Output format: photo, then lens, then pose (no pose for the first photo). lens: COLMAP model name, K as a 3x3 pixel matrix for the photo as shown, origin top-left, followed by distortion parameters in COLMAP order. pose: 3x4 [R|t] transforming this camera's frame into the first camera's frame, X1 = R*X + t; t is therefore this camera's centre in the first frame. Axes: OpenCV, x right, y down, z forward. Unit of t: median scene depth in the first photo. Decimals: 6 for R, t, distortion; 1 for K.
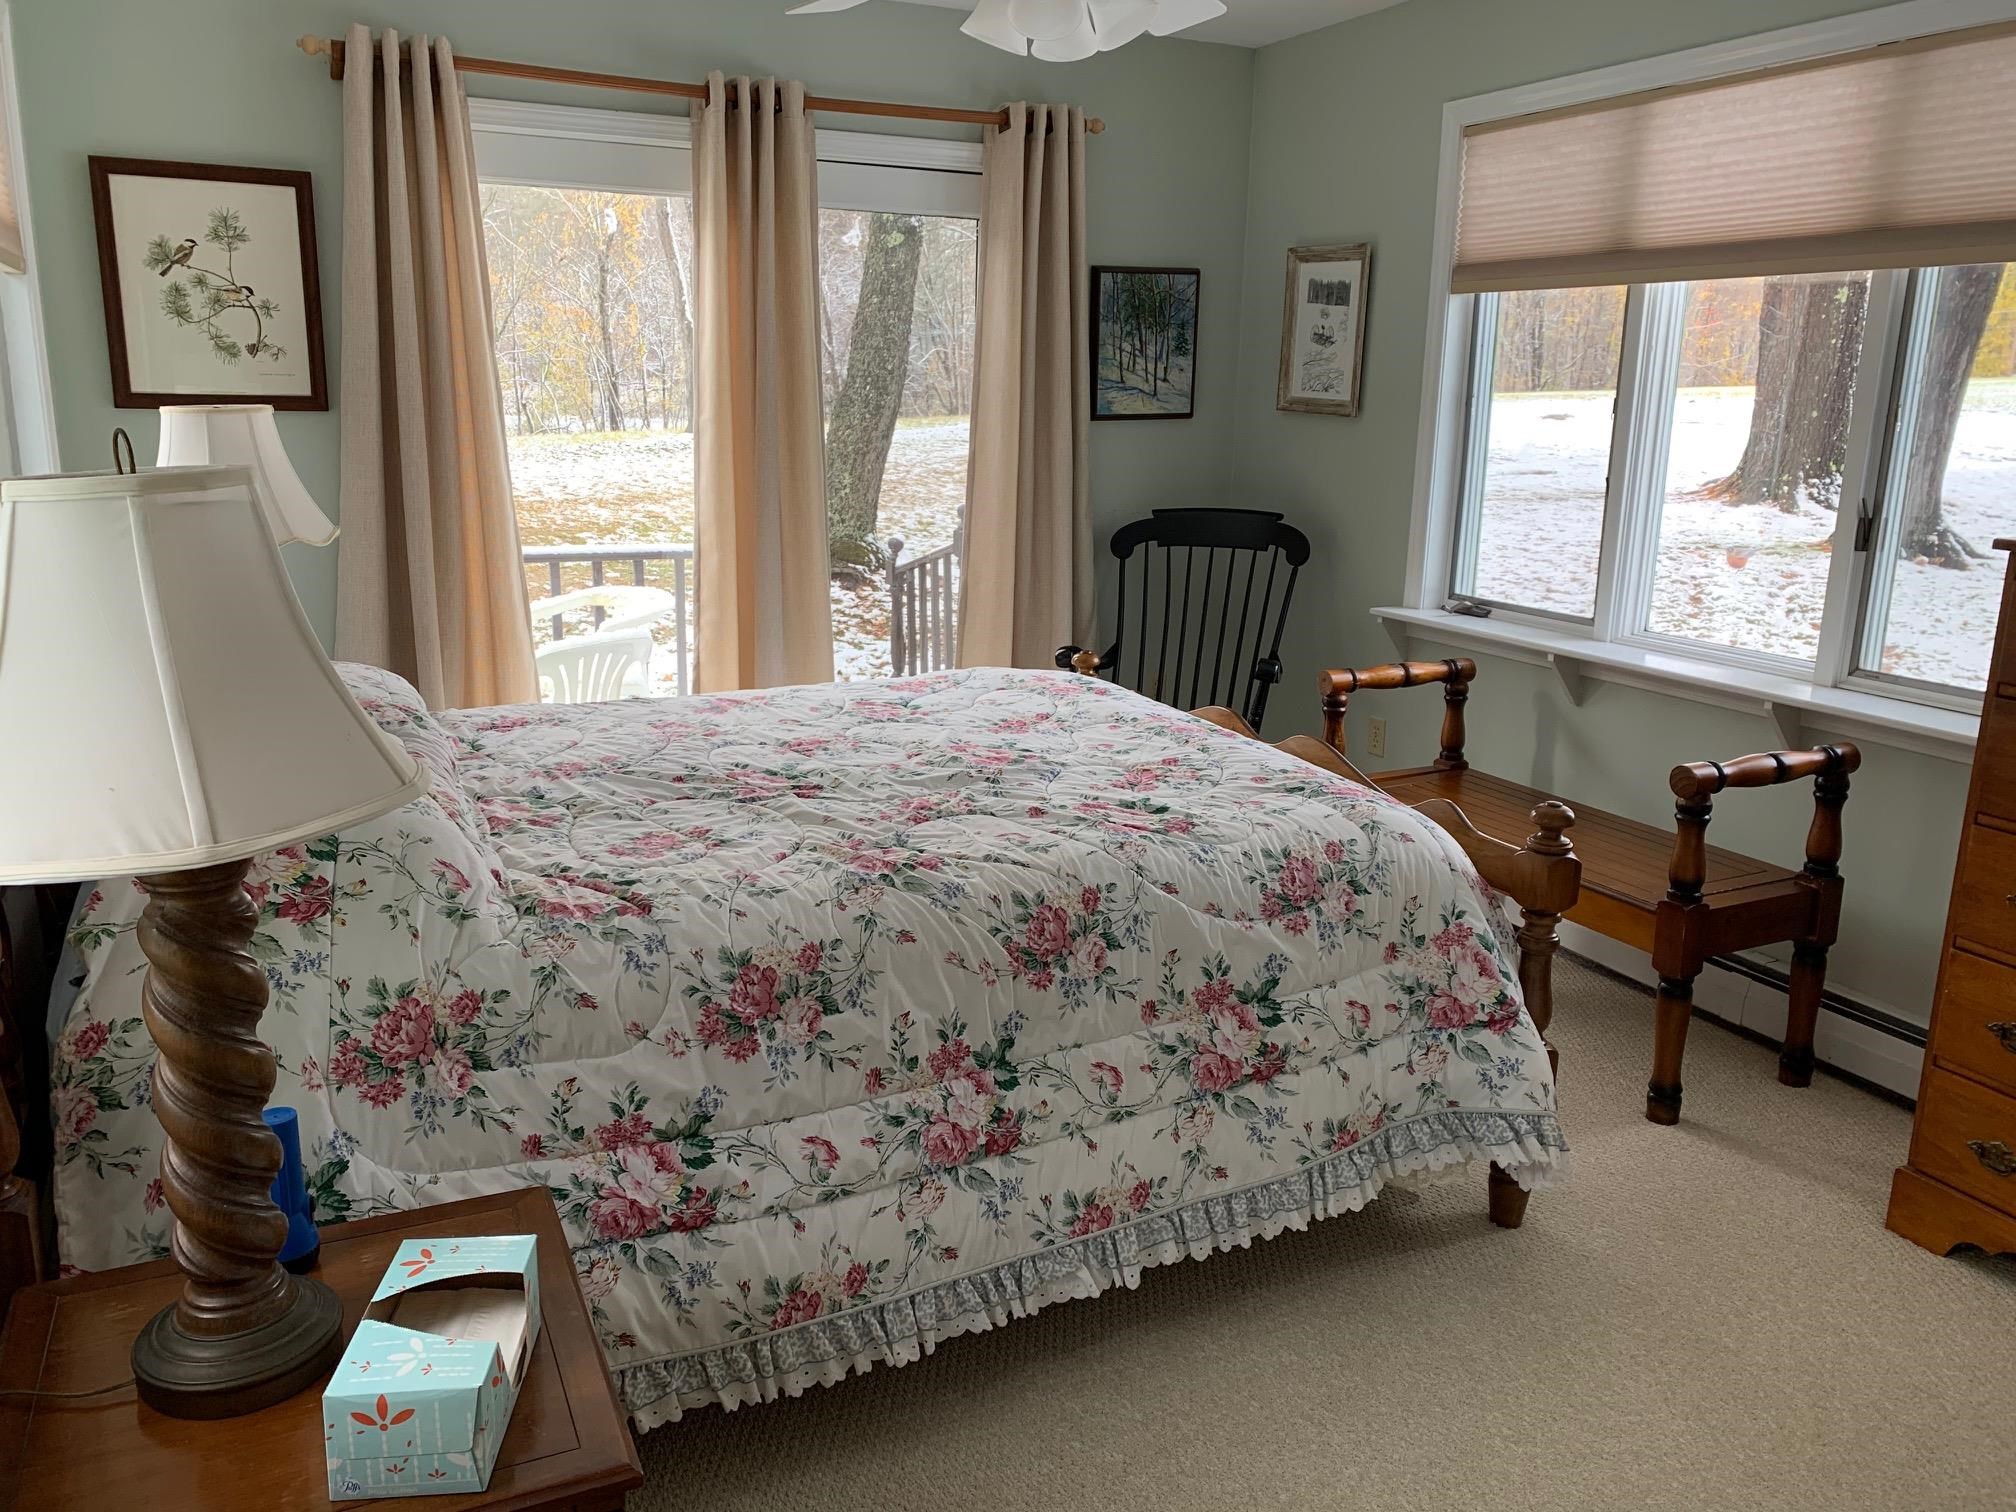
lens RADIAL K [[1528.8, 0, 1005.0], [0, 1528.8, 752.9], [0, 0, 1]] dist [0.051447, -0.048204]
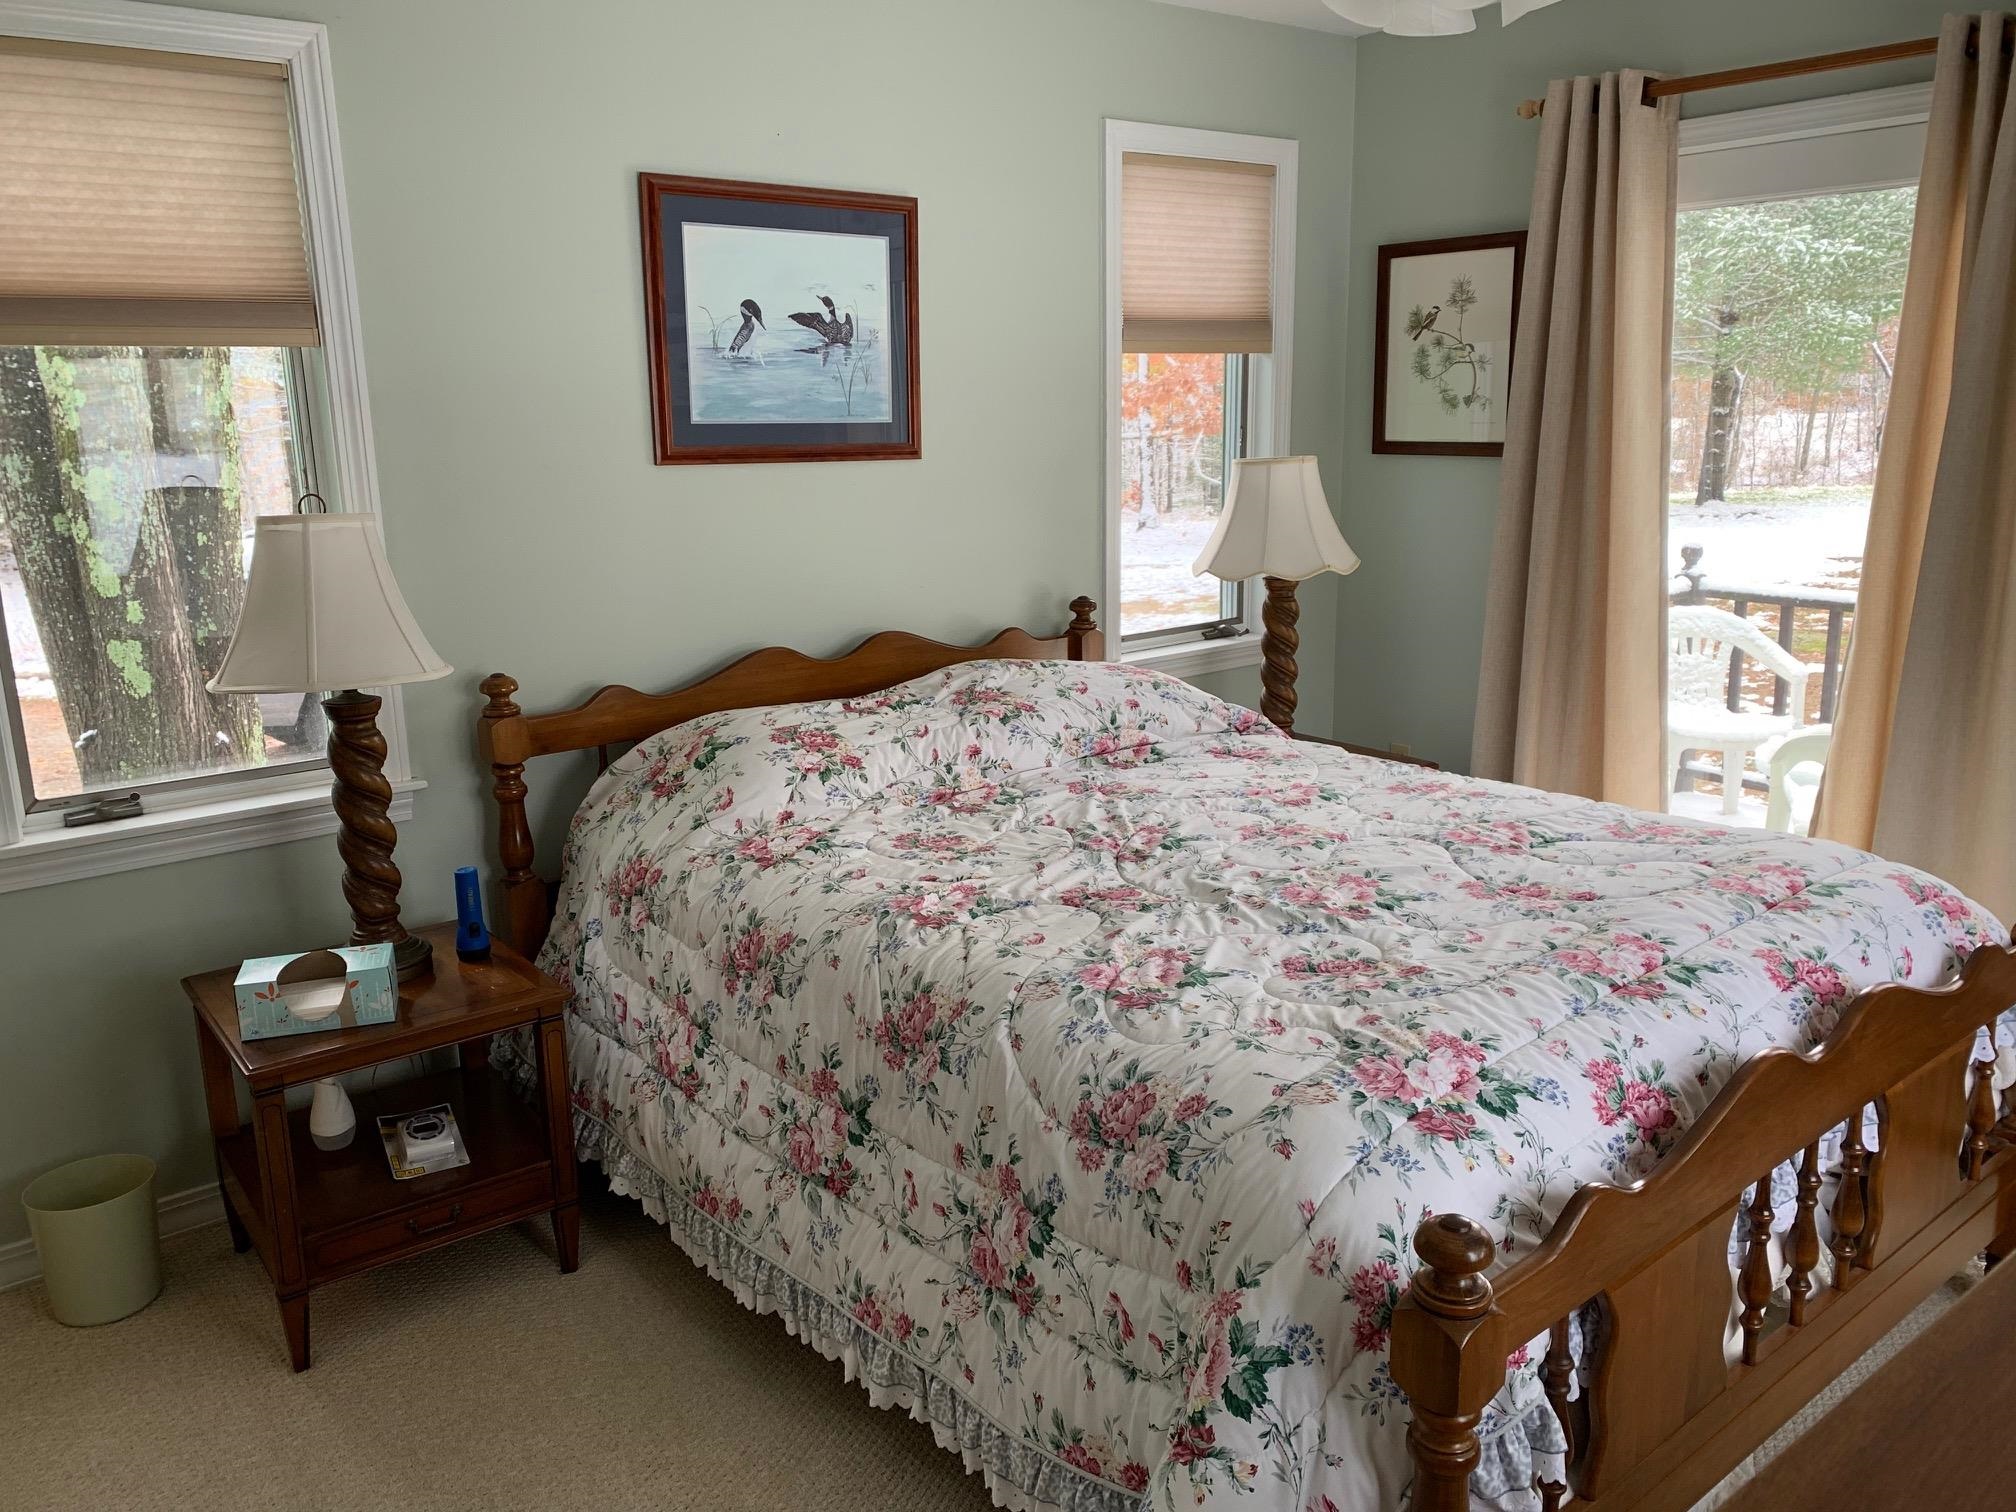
lens RADIAL K [[1528.8, 0, 1004.6], [0, 1528.8, 764.5], [0, 0, 1]] dist [0.051447, -0.048204]
pose [[0.226116, 0.209709, -0.951259, 0.570451], [-0.205652, 0.964817, 0.163814, -0.129974], [0.952144, 0.158588, 0.261288, 0.466910]]
